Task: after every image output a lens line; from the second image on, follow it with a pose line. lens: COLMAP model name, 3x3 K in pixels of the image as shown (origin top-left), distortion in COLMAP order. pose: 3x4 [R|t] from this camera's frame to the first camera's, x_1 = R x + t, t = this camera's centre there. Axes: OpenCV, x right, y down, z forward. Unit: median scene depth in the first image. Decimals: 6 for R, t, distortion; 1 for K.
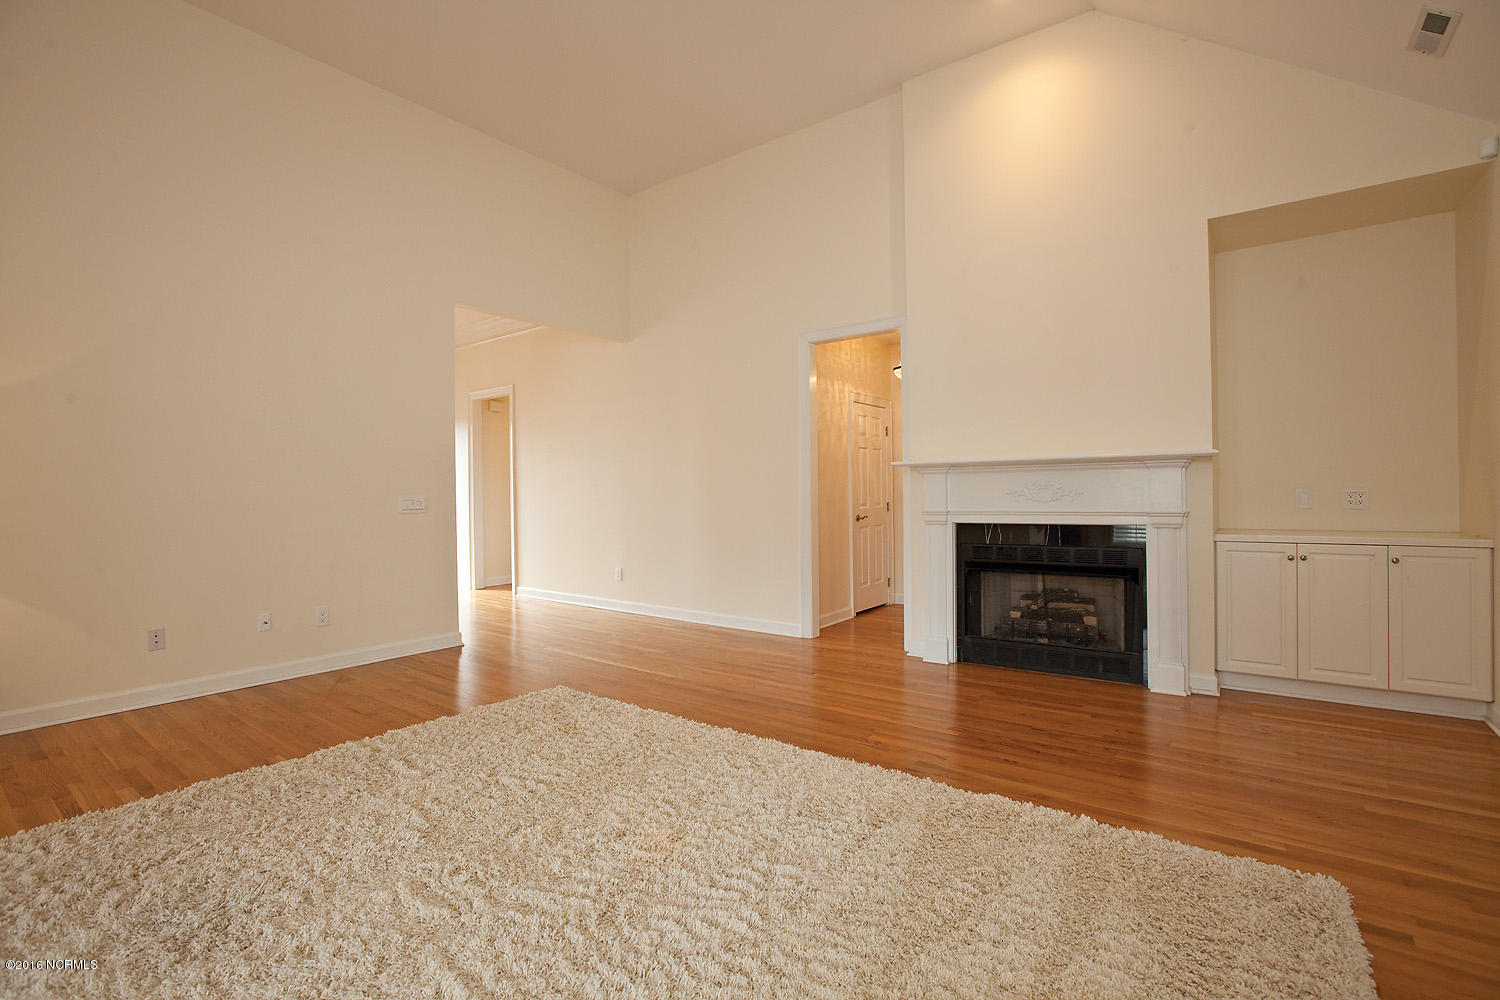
lens RADIAL K [[685.1, 0, 750.1], [0, 685.1, 490.5], [0, 0, 1]] dist [-0.038381, 0.010477]
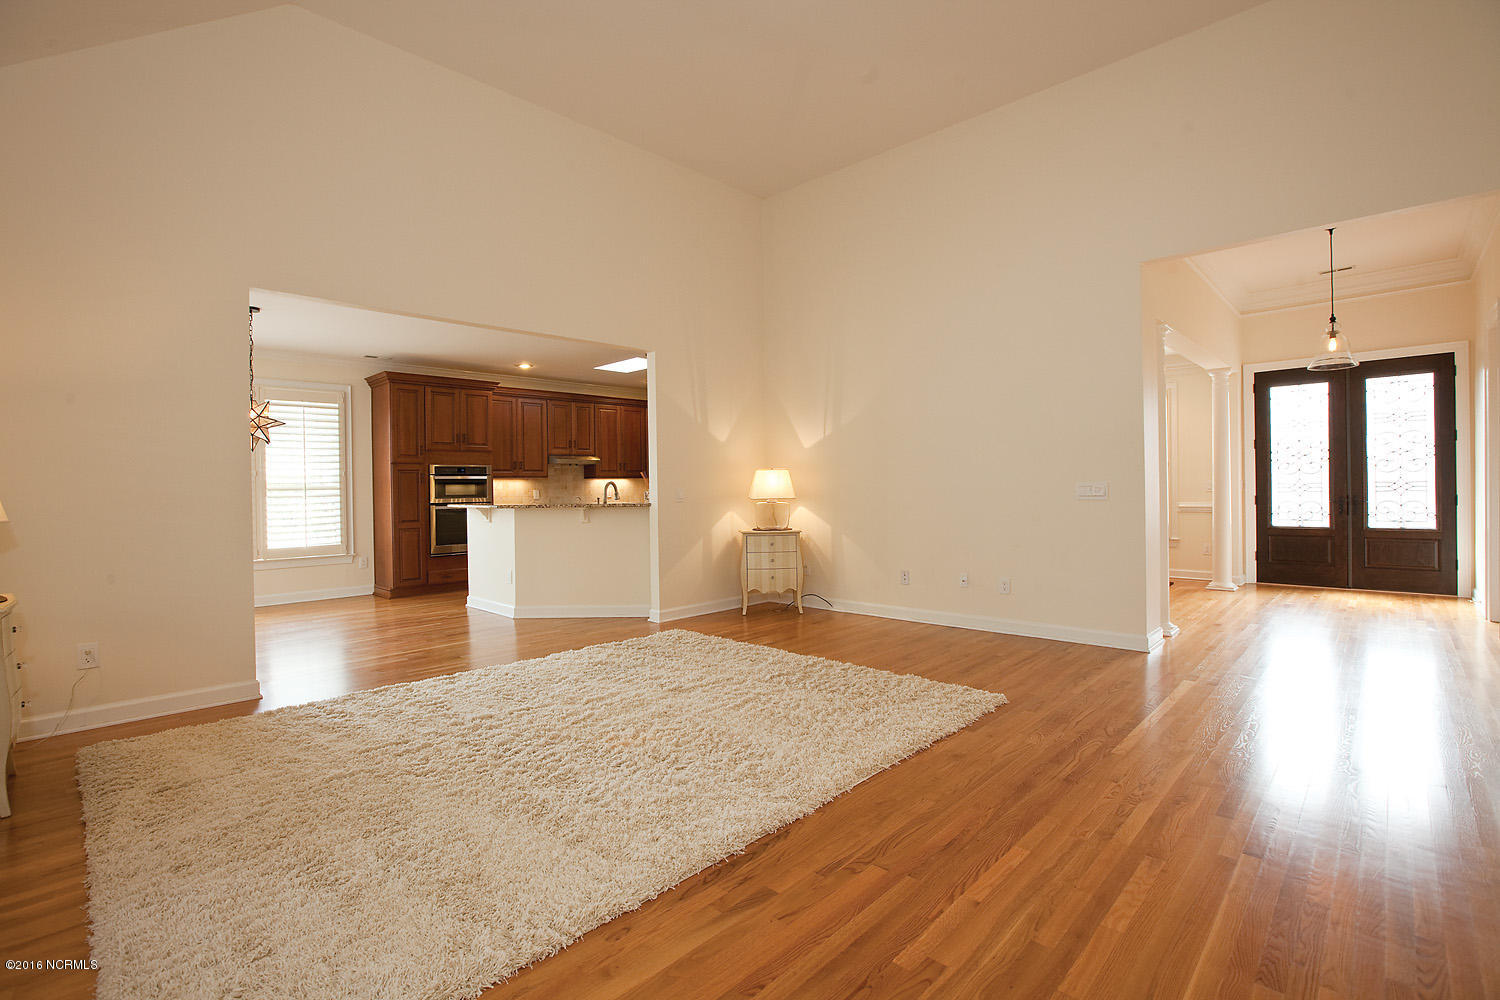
lens RADIAL K [[685.1, 0, 742.7], [0, 685.1, 492.0], [0, 0, 1]] dist [-0.038381, 0.010477]
pose [[-0.130414, 0.018507, -0.991287, 0.651493], [0.025180, 0.999565, 0.015348, -0.008367], [0.991140, -0.022959, -0.130823, 0.757428]]
